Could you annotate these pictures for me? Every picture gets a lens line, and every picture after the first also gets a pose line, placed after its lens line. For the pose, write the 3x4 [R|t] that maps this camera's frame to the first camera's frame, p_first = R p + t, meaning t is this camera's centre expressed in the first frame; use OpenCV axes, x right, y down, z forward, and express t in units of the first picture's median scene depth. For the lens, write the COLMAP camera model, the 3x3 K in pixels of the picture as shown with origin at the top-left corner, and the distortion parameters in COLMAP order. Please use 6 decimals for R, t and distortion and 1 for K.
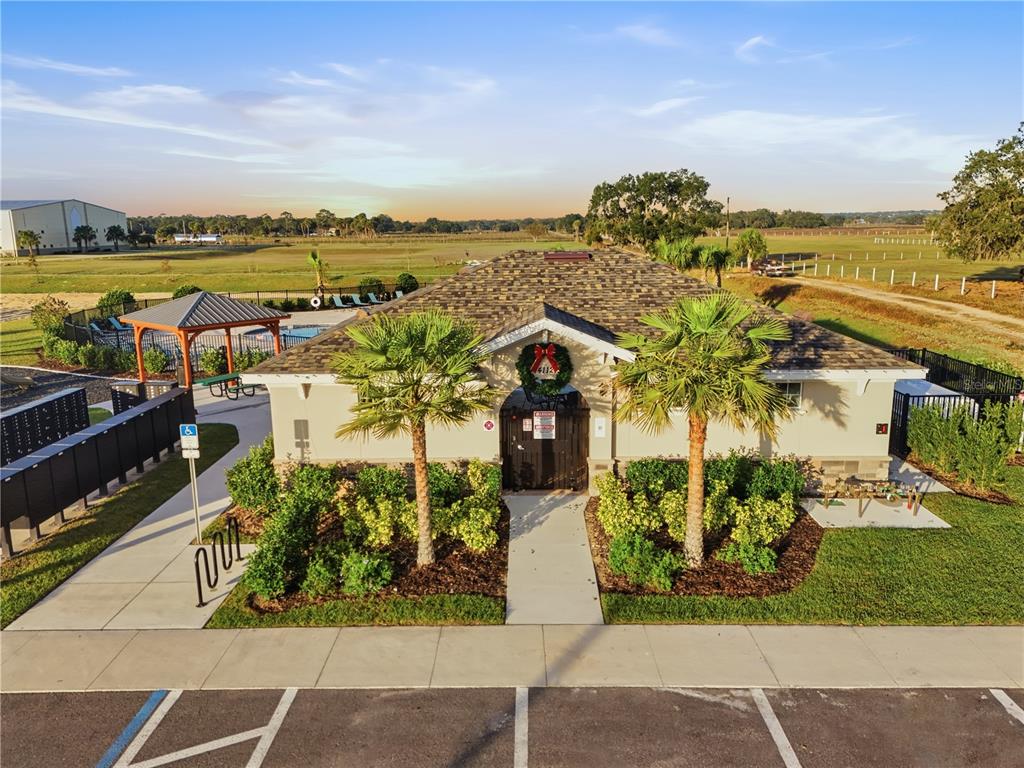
lens RADIAL K [[719.2, 0, 508.6], [0, 719.2, 341.8], [0, 0, 1]] dist [0.038389, -0.004033]
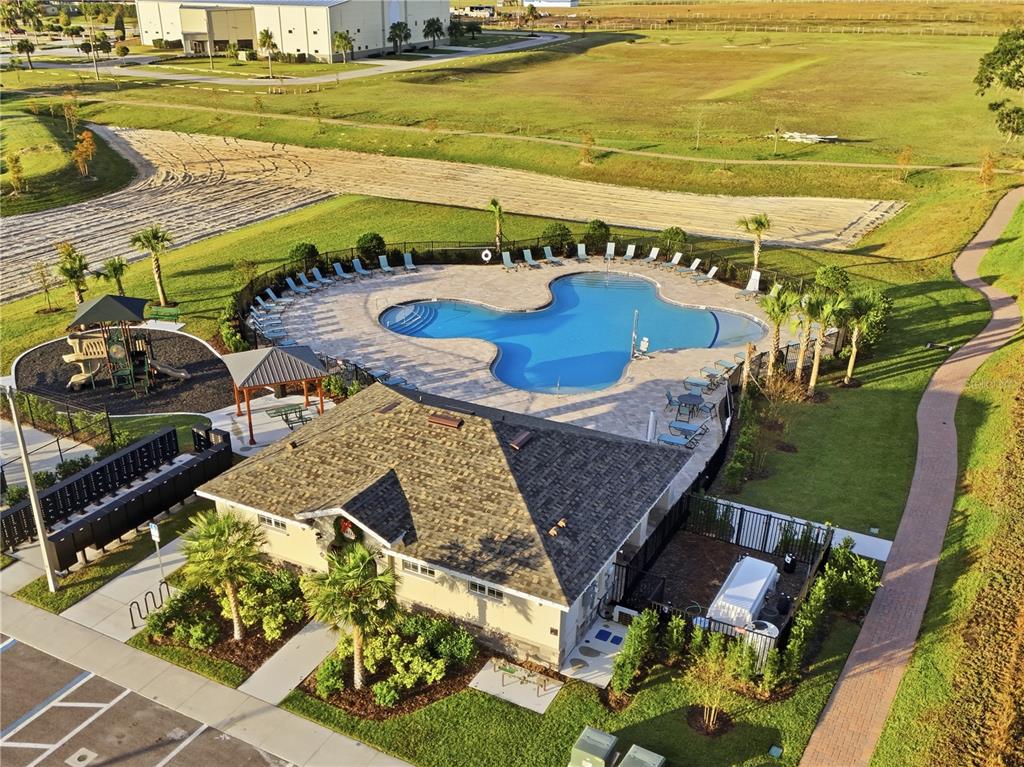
lens RADIAL K [[978.9, 0, 512.0], [0, 978.9, 383.5], [0, 0, 1]] dist [0.049998, -0.011395]
pose [[0.888920, 0.201149, -0.411534, 1.148019], [-0.088387, 0.956861, 0.276777, -0.869803], [0.449454, -0.209659, 0.868351, -0.585004]]
